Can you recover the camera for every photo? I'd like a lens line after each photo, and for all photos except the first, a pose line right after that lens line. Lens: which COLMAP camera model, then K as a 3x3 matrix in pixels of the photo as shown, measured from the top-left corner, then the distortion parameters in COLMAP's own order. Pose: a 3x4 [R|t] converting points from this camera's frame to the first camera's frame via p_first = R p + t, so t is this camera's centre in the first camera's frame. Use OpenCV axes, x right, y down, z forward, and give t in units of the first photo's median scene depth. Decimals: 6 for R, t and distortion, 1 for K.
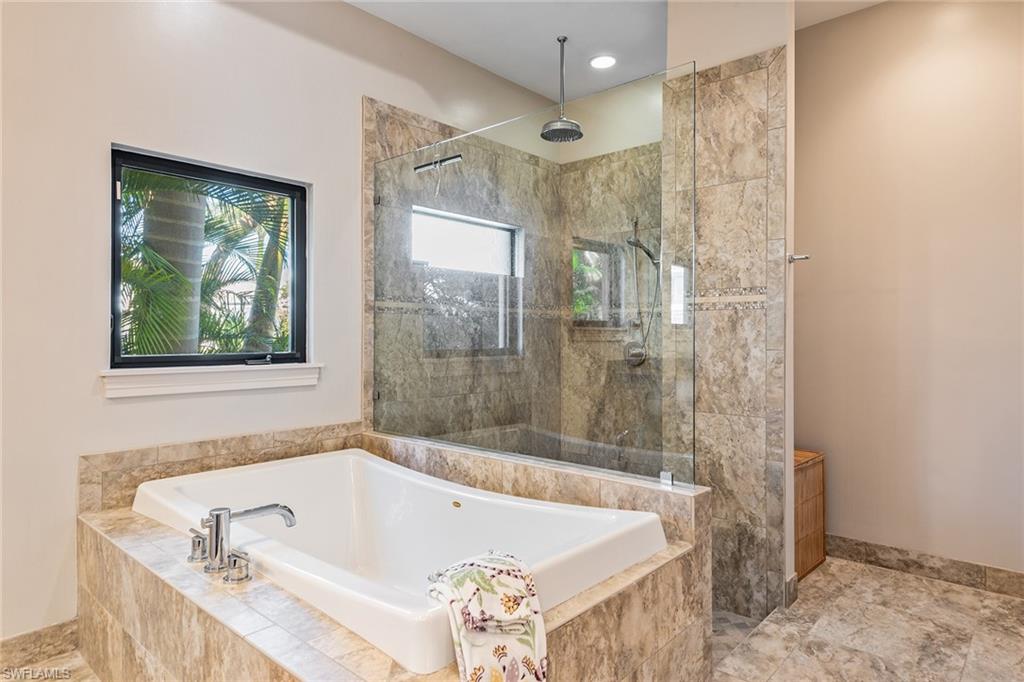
lens RADIAL K [[605.2, 0, 512.3], [0, 605.2, 333.1], [0, 0, 1]] dist [0.014874, -0.000261]
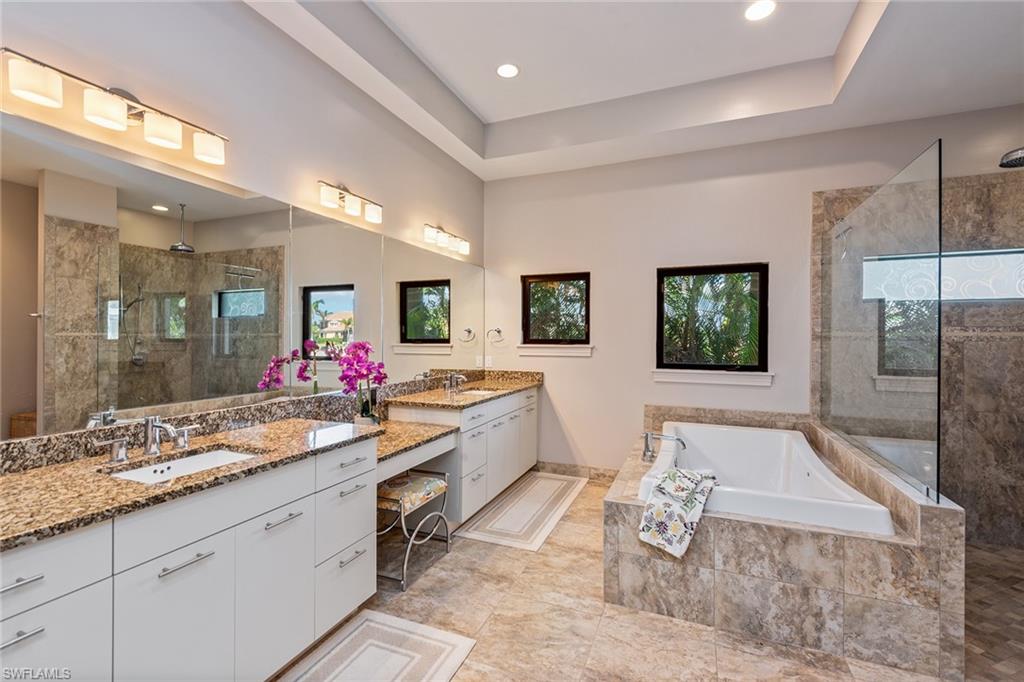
lens RADIAL K [[456.6, 0, 512.4], [0, 456.6, 338.0], [0, 0, 1]] dist [-0.005799, -0.000984]
pose [[0.330279, 0.002994, -0.943879, 0.586769], [-0.000018, 0.999995, 0.003166, -0.045829], [0.943884, -0.001029, 0.330277, -0.048329]]
